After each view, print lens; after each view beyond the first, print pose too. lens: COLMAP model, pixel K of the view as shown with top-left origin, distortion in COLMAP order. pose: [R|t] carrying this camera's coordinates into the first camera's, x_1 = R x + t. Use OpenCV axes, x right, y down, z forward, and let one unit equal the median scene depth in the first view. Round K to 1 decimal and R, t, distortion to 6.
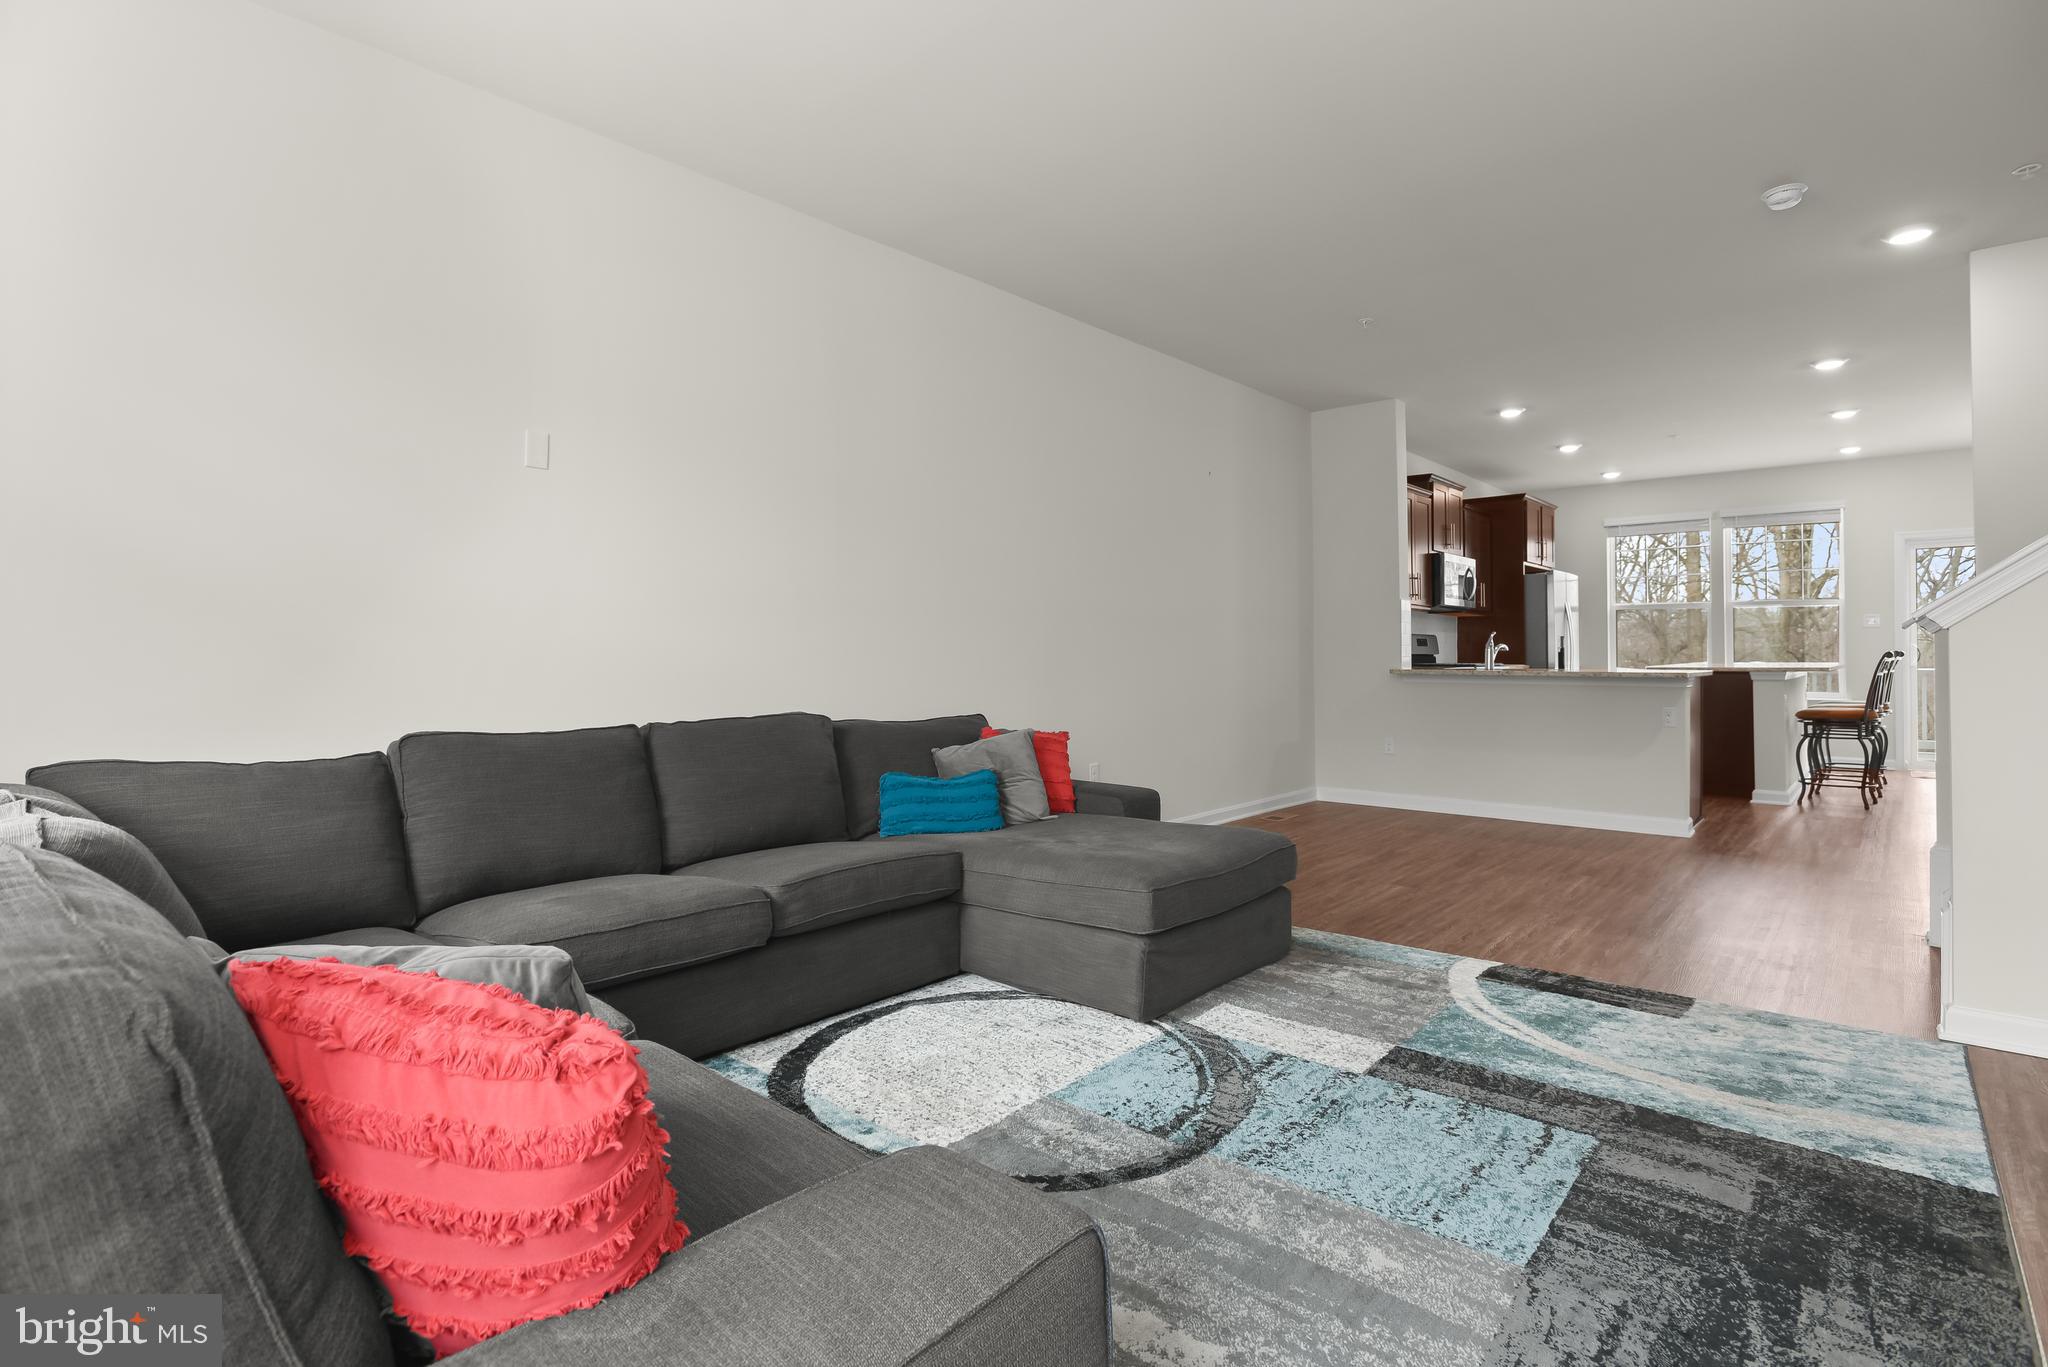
lens RADIAL K [[987.1, 0, 1015.4], [0, 987.1, 668.6], [0, 0, 1]] dist [-0.049295, 0.023494]
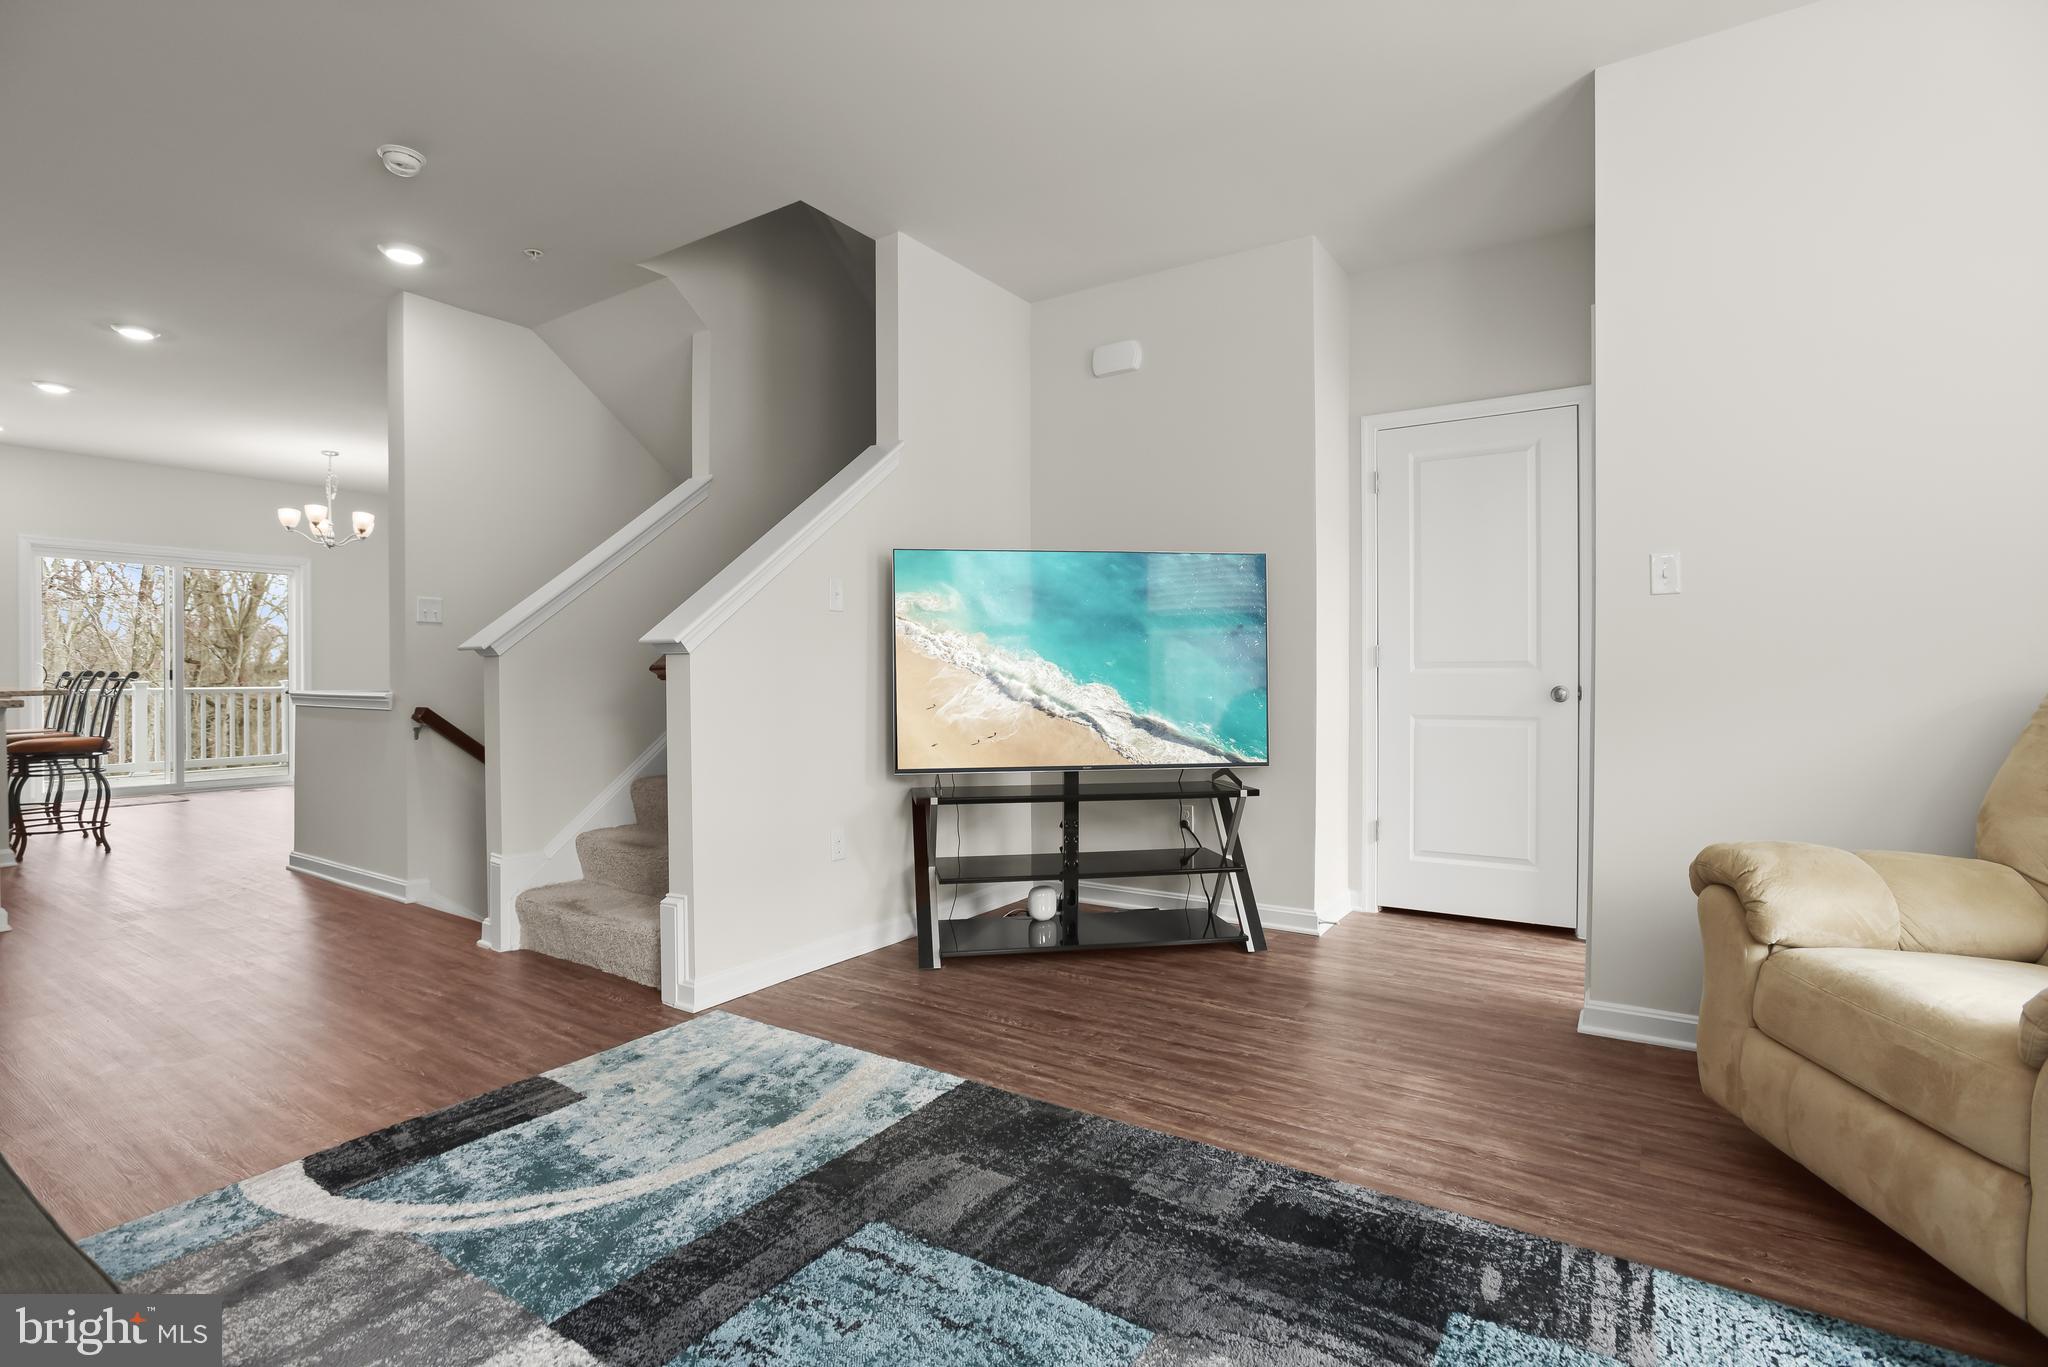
lens RADIAL K [[987.1, 0, 1015.4], [0, 987.1, 668.6], [0, 0, 1]] dist [-0.049295, 0.023494]
pose [[-0.151246, 0.011181, 0.988433, -0.252190], [0.009397, 0.999907, -0.009873, -0.006603], [-0.988451, 0.007795, -0.151337, 0.844314]]
